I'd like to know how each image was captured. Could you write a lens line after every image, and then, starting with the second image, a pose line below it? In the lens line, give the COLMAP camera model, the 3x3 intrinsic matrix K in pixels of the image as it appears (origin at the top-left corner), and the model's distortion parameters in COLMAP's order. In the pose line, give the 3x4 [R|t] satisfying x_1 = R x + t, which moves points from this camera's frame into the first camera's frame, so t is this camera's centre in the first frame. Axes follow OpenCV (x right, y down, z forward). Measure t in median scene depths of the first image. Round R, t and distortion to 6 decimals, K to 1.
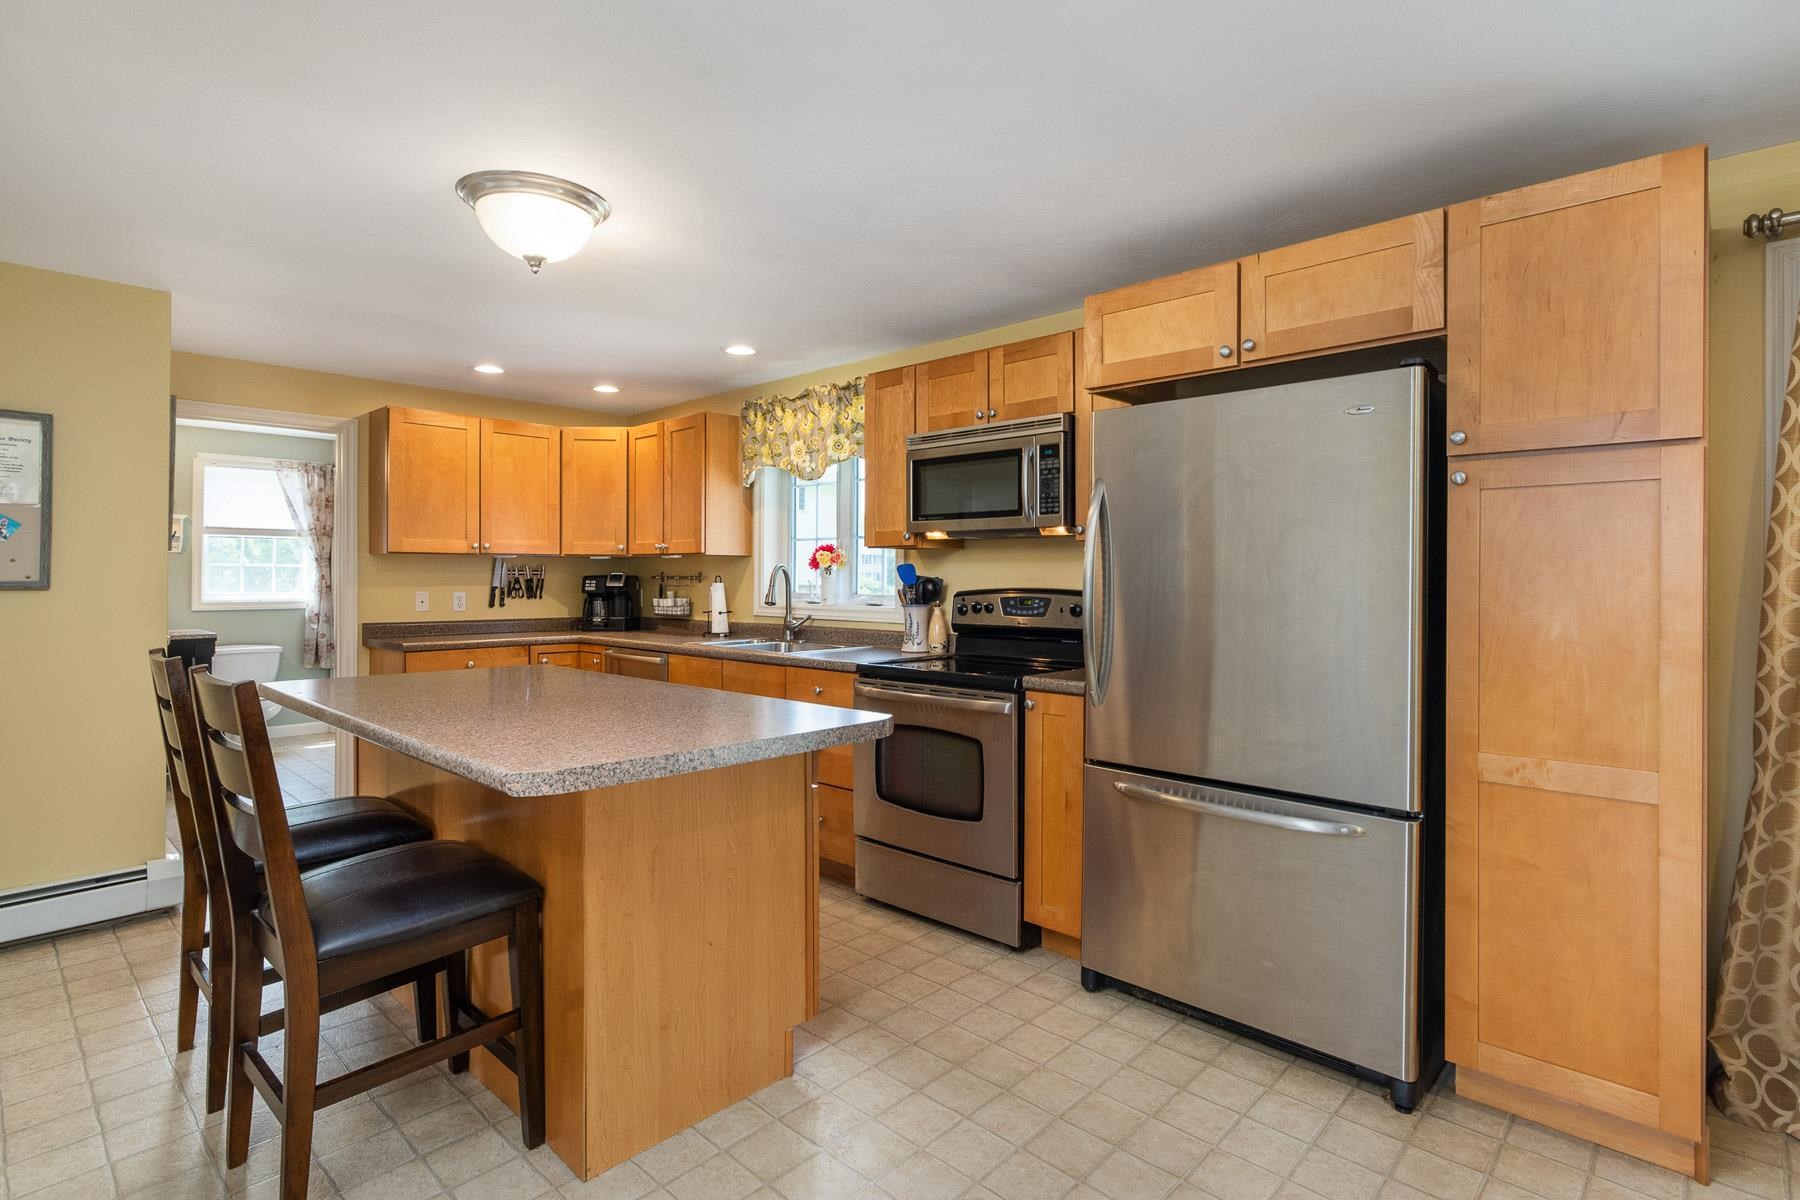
lens RADIAL K [[876.1, 0, 905.3], [0, 876.1, 581.3], [0, 0, 1]] dist [-0.004355, -0.000186]
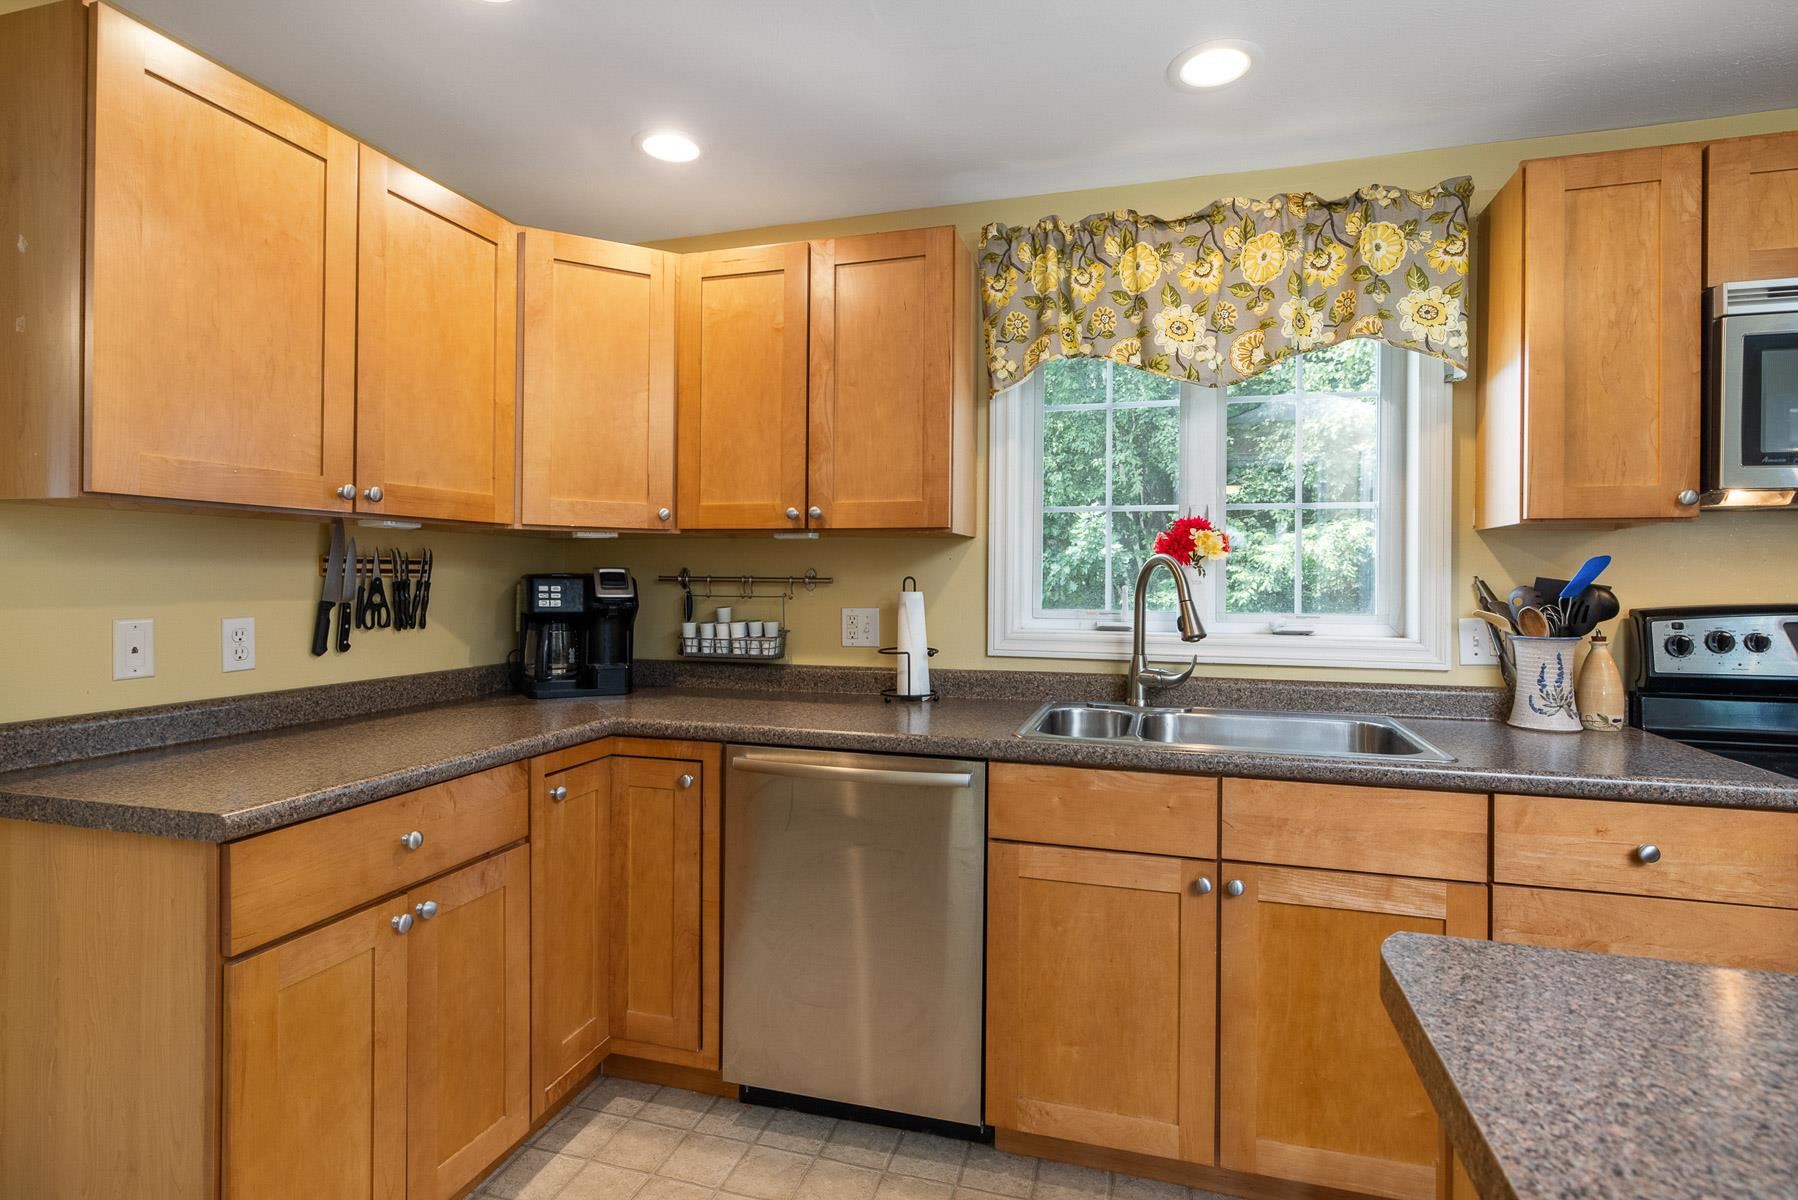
lens RADIAL K [[875.2, 0, 906.2], [0, 875.2, 581.3], [0, 0, 1]] dist [-0.004355, -0.000186]
pose [[0.892342, 0.003143, 0.451349, -0.455533], [-0.001874, 0.999993, -0.003257, -0.002323], [-0.451356, 0.002060, 0.892341, 0.588938]]
